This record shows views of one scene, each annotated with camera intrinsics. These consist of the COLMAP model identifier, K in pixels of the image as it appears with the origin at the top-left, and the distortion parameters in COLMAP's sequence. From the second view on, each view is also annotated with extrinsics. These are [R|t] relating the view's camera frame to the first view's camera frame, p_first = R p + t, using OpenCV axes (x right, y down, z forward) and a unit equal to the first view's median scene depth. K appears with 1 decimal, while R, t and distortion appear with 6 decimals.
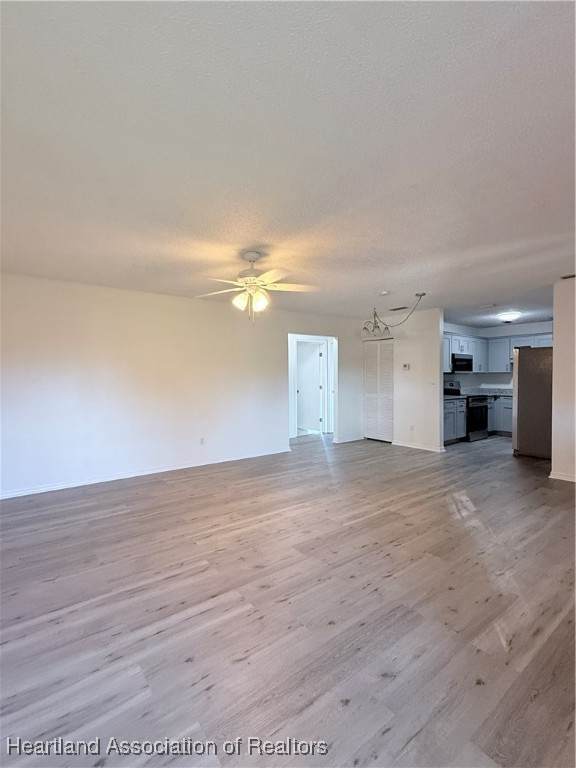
lens RADIAL K [[352.8, 0, 288.0], [0, 352.8, 384.0], [0, 0, 1]] dist [-0.000710, -0.000173]
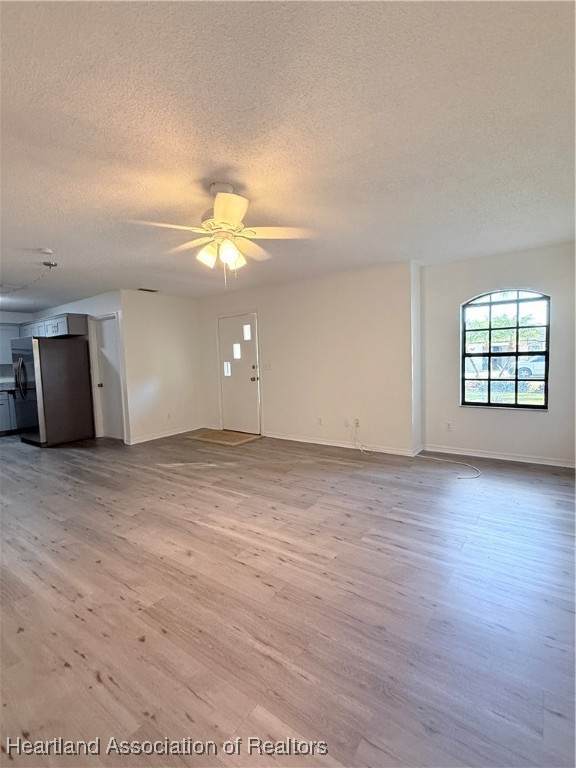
lens RADIAL K [[363.0, 0, 289.5], [0, 363.0, 377.1], [0, 0, 1]] dist [0.000280, 0.000215]
pose [[-0.286179, -0.038193, 0.957415, -0.882076], [0.055512, 0.996866, 0.056360, -0.018077], [-0.956567, 0.069277, -0.283162, 1.127641]]
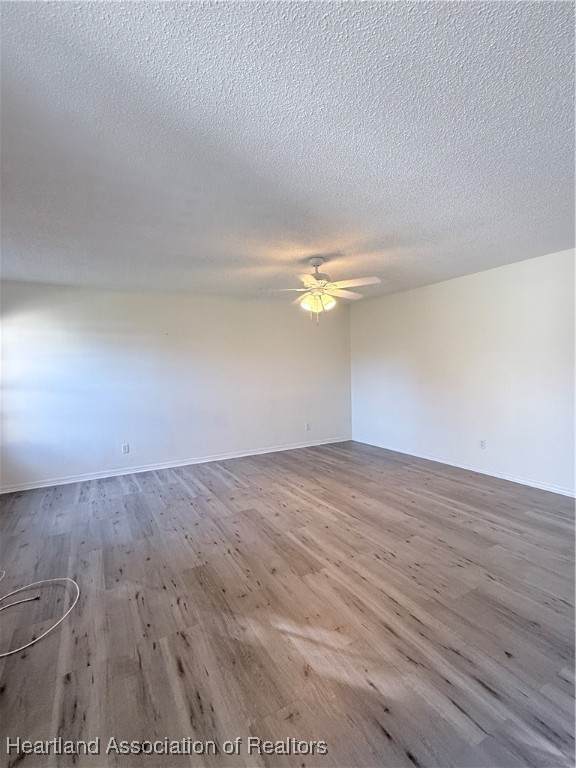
lens RADIAL K [[363.0, 0, 289.5], [0, 363.0, 377.1], [0, 0, 1]] dist [0.000280, 0.000215]
pose [[-0.140142, 0.040487, -0.989303, 1.052864], [0.004854, 0.999180, 0.040204, -0.048226], [0.990119, 0.000832, -0.140224, 1.097650]]
